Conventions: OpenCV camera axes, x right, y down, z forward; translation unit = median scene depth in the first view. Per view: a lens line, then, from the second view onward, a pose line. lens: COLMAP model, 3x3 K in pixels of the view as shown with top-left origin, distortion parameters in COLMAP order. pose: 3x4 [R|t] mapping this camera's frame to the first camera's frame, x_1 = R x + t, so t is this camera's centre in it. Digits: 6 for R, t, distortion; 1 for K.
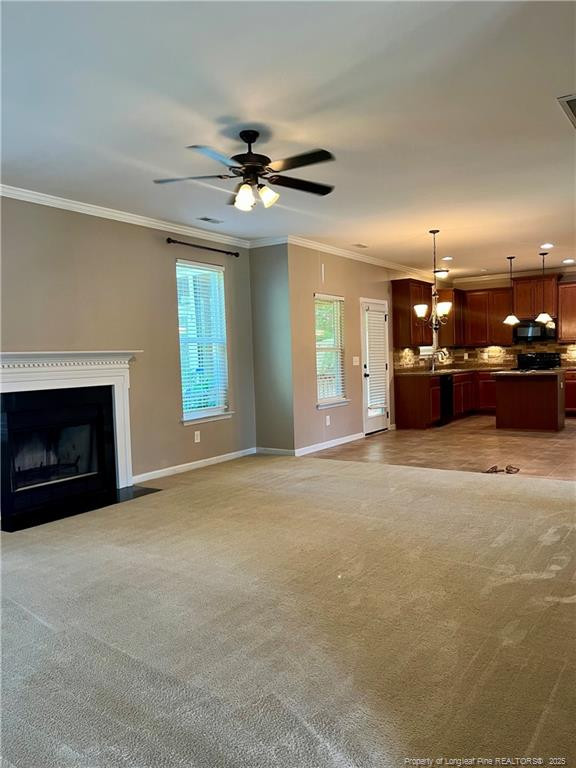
lens RADIAL K [[581.1, 0, 288.5], [0, 581.1, 395.9], [0, 0, 1]] dist [0.038049, -0.001851]
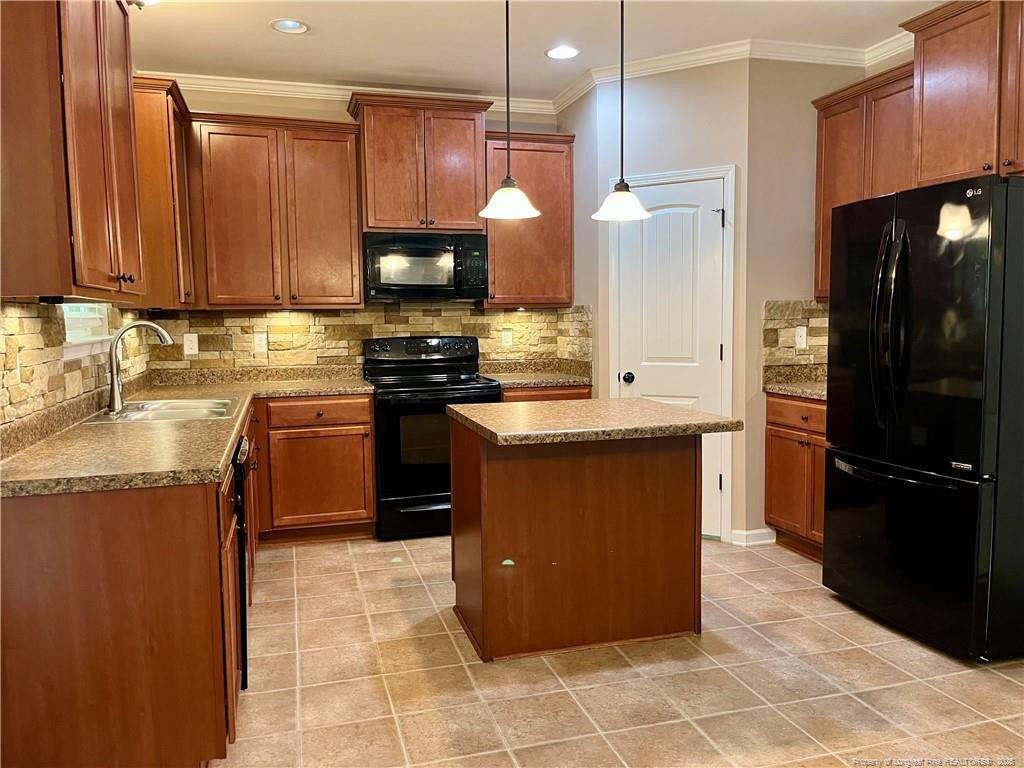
lens RADIAL K [[774.8, 0, 512.0], [0, 774.8, 384.0], [0, 0, 1]] dist [0.038049, -0.001851]
pose [[0.632406, -0.045875, 0.773278, 0.102984], [0.049175, 0.998609, 0.019027, -0.049449], [-0.773075, 0.025993, 0.633782, 0.648143]]
